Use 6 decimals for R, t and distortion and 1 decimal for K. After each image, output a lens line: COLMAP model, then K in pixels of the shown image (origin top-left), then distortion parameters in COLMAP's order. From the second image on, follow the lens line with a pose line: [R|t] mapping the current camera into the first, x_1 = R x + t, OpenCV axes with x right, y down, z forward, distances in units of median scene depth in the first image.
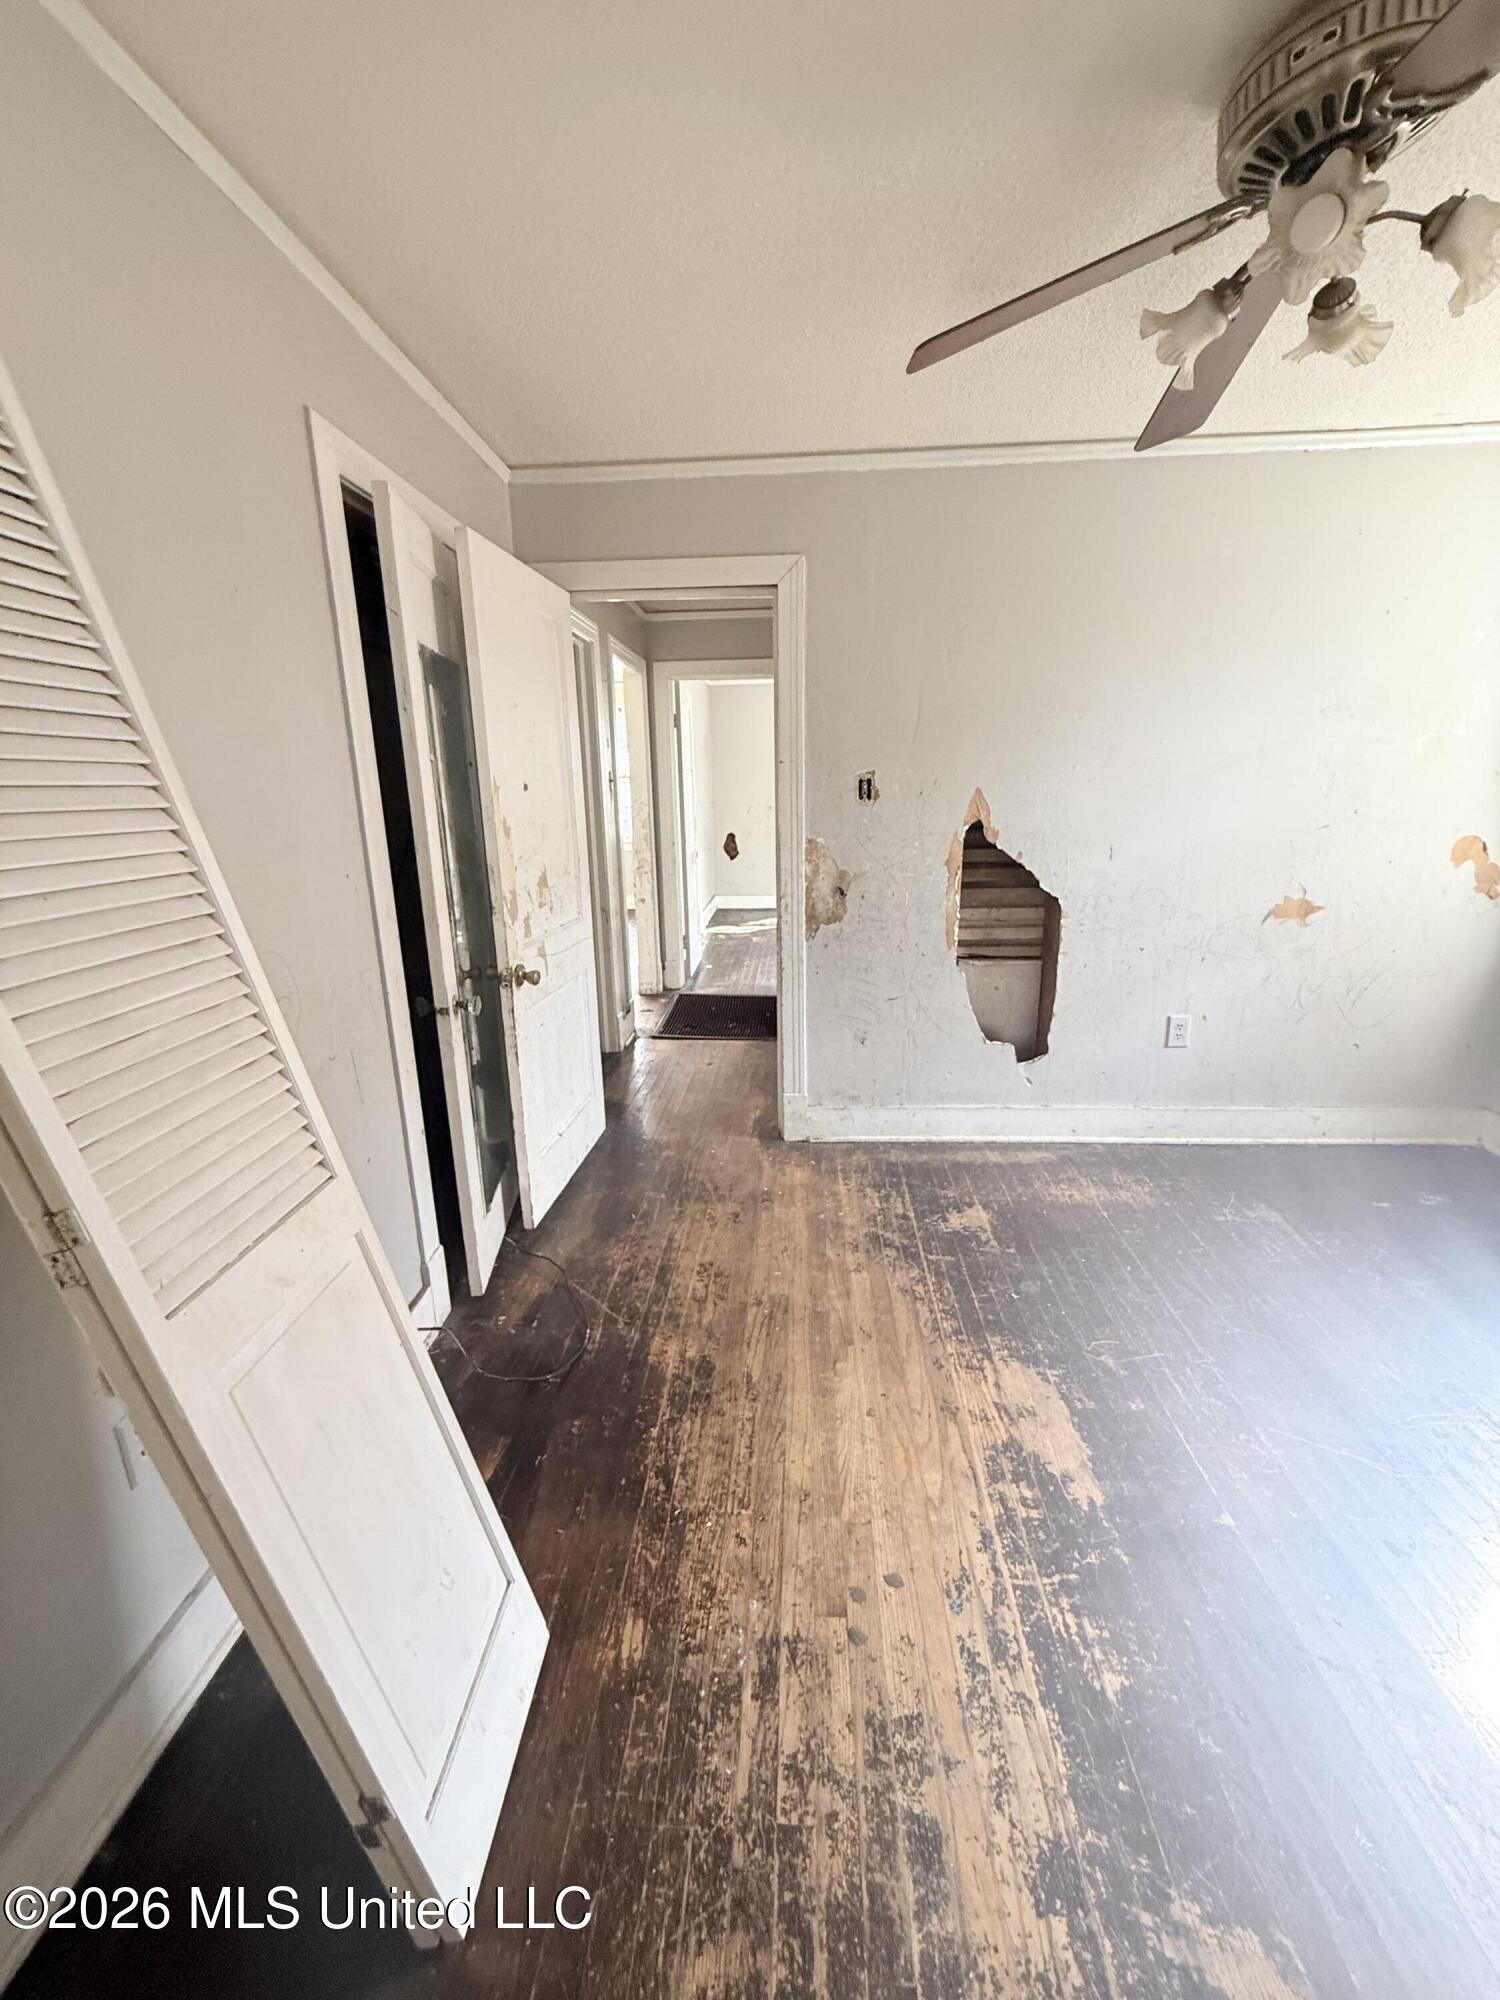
lens RADIAL K [[801.3, 0, 748.5], [0, 801.3, 996.6], [0, 0, 1]] dist [0.000357, 0.000178]
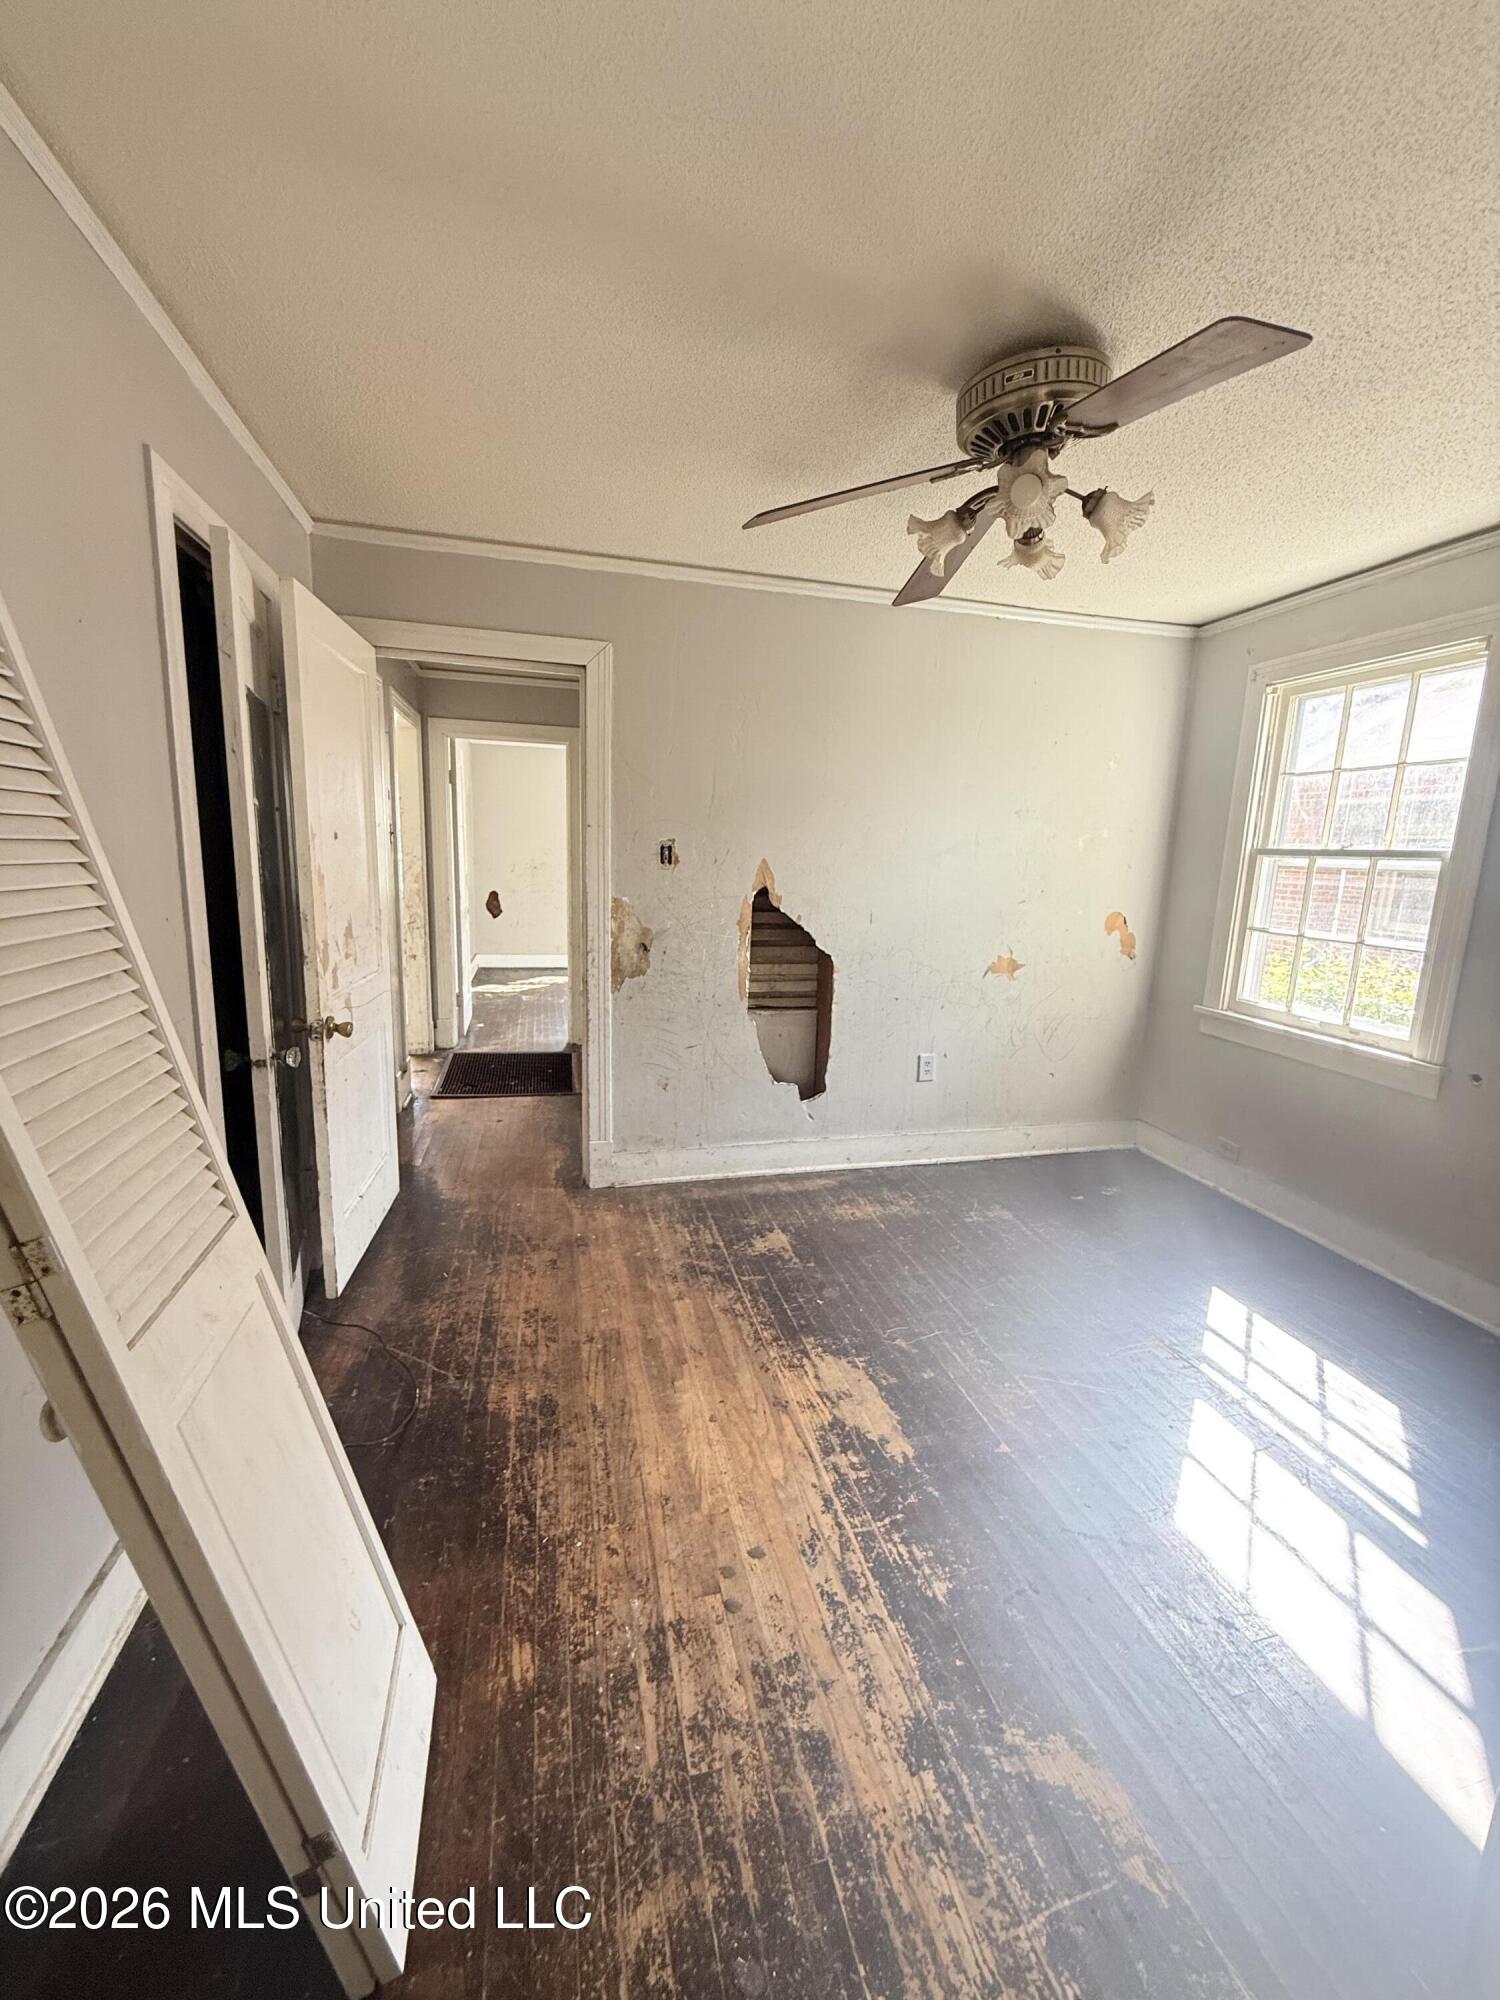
lens RADIAL K [[801.3, 0, 748.5], [0, 801.3, 996.6], [0, 0, 1]] dist [0.000357, 0.000178]
pose [[0.951163, -0.004743, 0.308652, -0.145085], [0.028614, 0.996932, -0.072859, 0.029743], [-0.307360, 0.078133, 0.948380, -0.100575]]
